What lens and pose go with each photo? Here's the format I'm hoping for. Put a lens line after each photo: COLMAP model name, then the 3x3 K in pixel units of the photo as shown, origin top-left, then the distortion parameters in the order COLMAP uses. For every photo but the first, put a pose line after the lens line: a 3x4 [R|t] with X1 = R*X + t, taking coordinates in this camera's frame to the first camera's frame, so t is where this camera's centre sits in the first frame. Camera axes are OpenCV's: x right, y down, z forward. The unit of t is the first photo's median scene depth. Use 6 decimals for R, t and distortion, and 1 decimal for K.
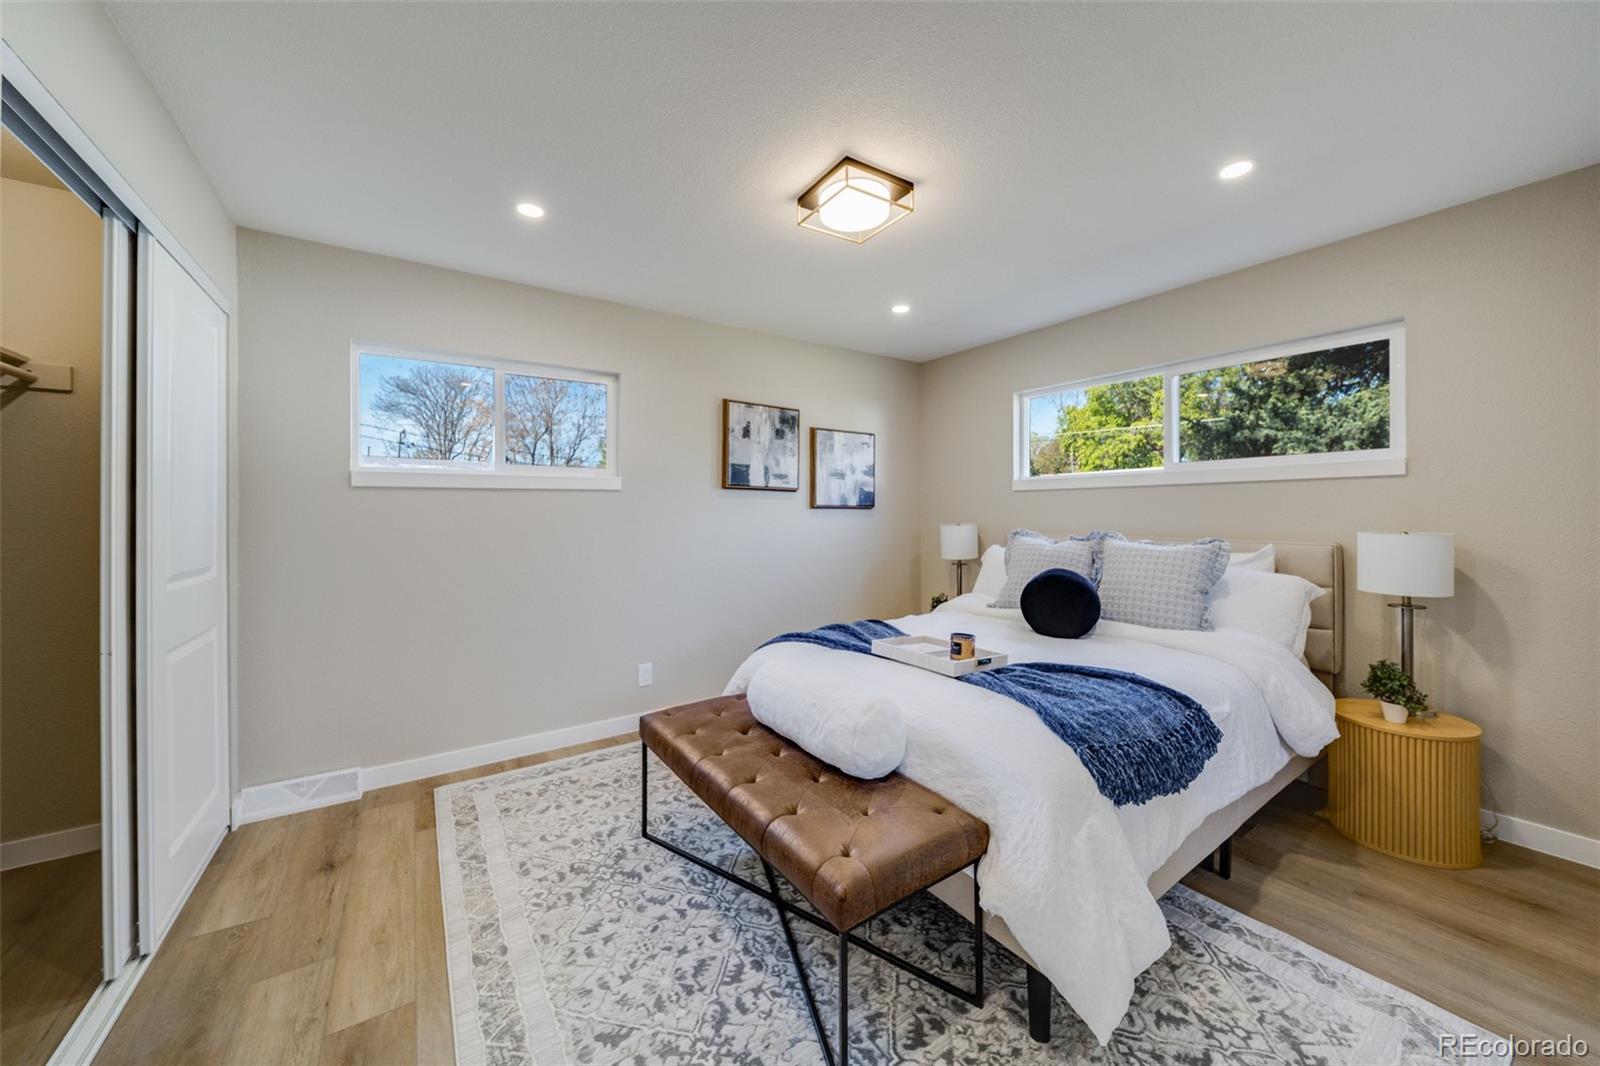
lens RADIAL K [[575.3, 0, 794.1], [0, 575.3, 504.9], [0, 0, 1]] dist [-0.001089, -0.000283]
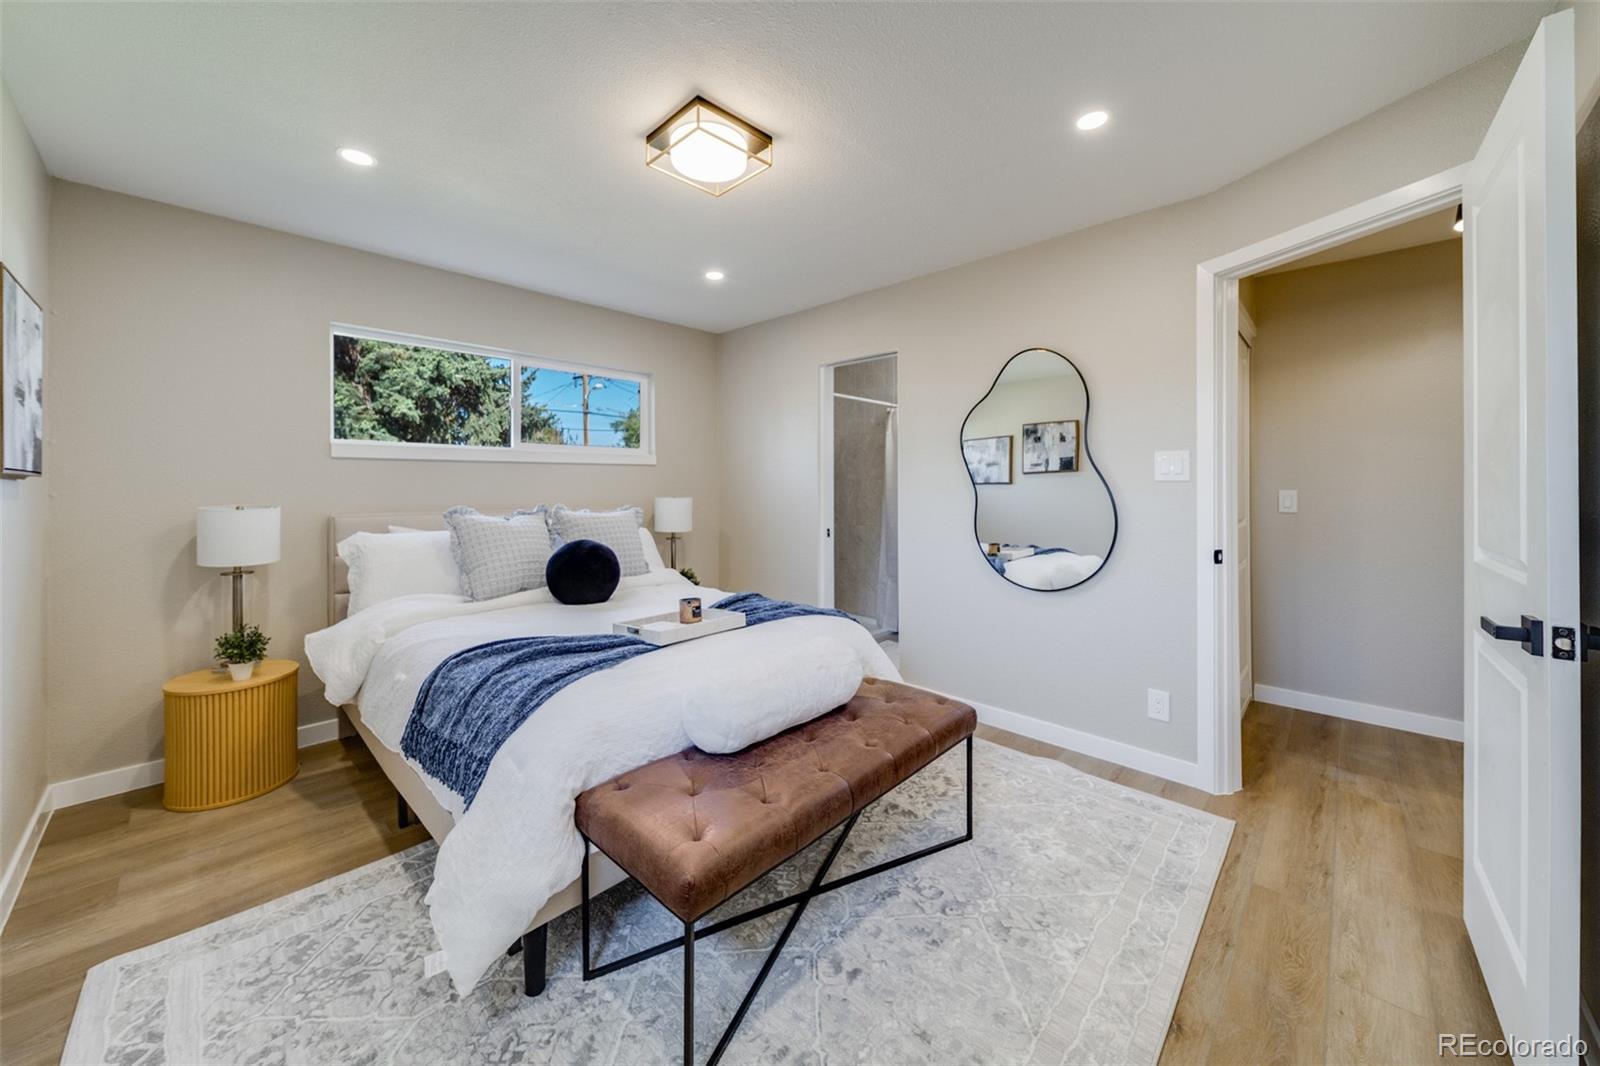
lens RADIAL K [[575.3, 0, 794.1], [0, 575.3, 504.9], [0, 0, 1]] dist [-0.001089, -0.000283]
pose [[-0.205588, -0.041309, 0.977766, -0.878888], [-0.001353, 0.999120, 0.041927, -0.001881], [-0.978638, 0.007297, -0.205463, 1.142736]]
